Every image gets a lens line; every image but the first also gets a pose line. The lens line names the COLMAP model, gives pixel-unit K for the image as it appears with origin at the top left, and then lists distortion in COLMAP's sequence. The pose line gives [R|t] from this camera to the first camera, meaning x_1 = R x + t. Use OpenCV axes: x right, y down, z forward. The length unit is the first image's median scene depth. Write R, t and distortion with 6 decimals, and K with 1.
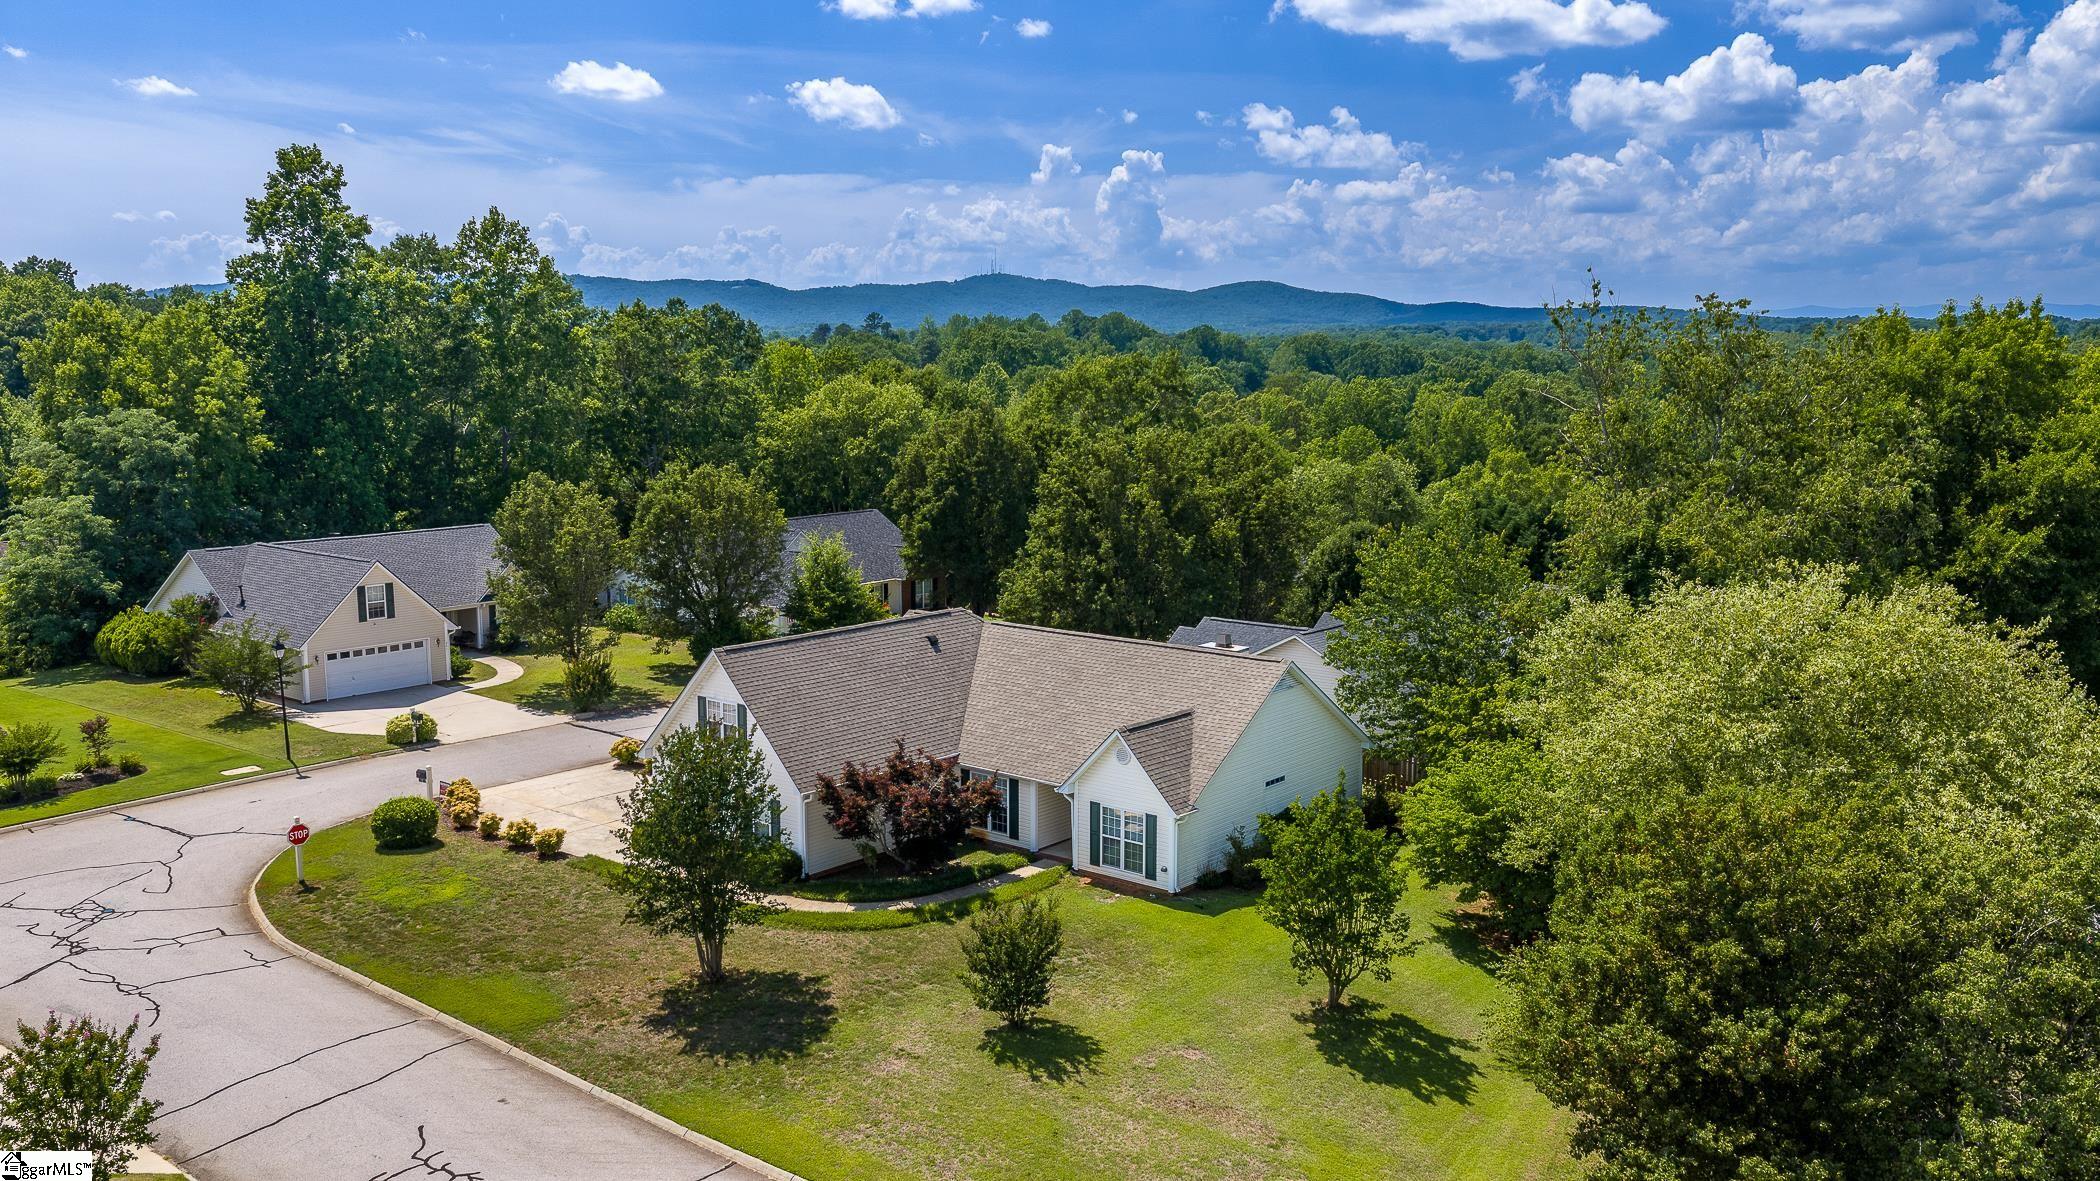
lens RADIAL K [[1719.5, 0, 1055.0], [0, 1719.5, 590.9], [0, 0, 1]] dist [0.011322, -0.005925]
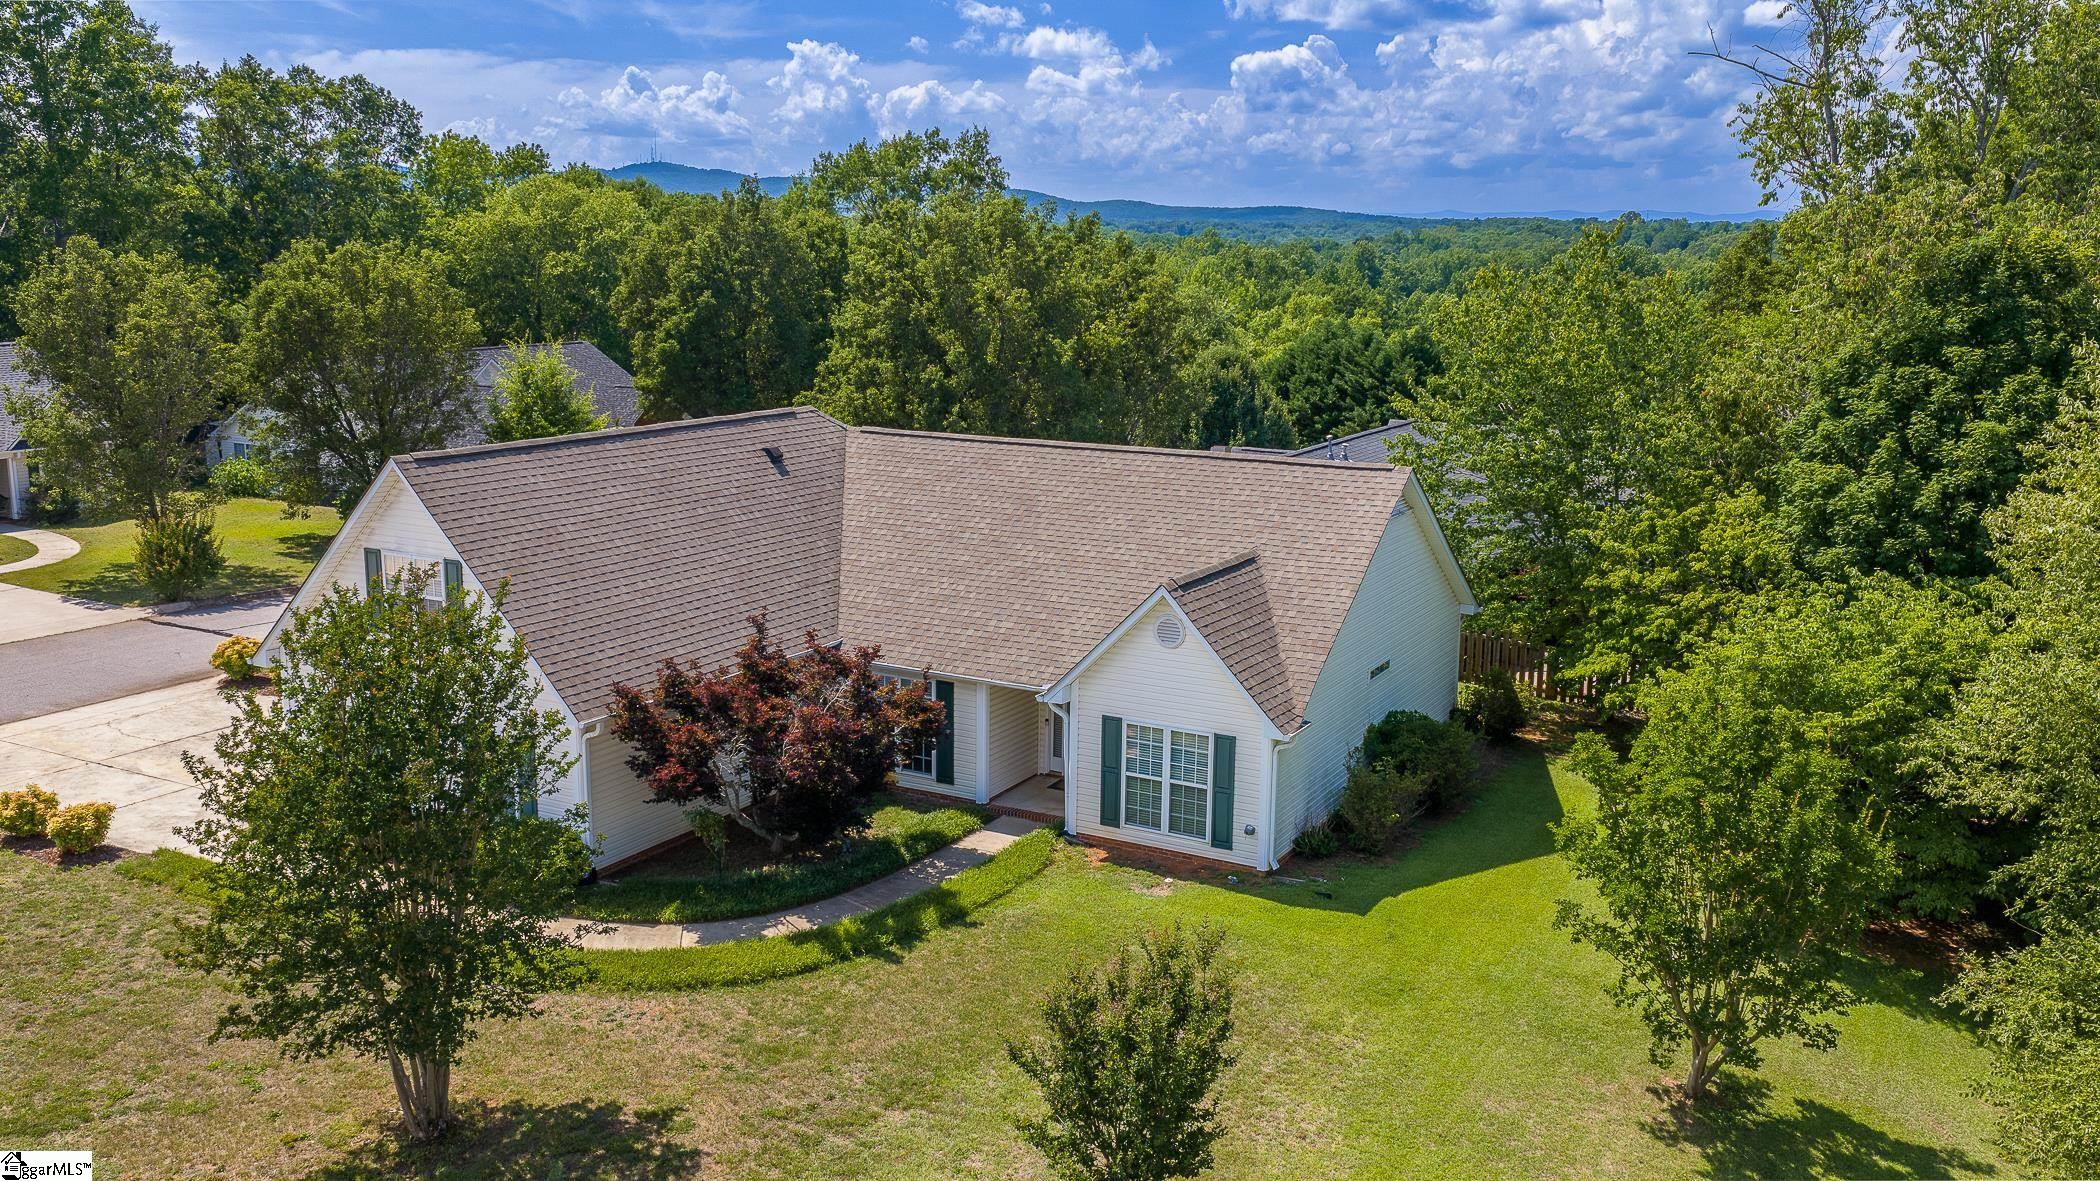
lens RADIAL K [[1725.7, 0, 1042.0], [0, 1725.7, 588.7], [0, 0, 1]] dist [0.031064, -0.067121]
pose [[0.983899, -0.025278, 0.176926, -0.098410], [0.015050, 0.998150, 0.058914, 0.046607], [-0.178088, -0.055303, 0.982459, 0.444097]]
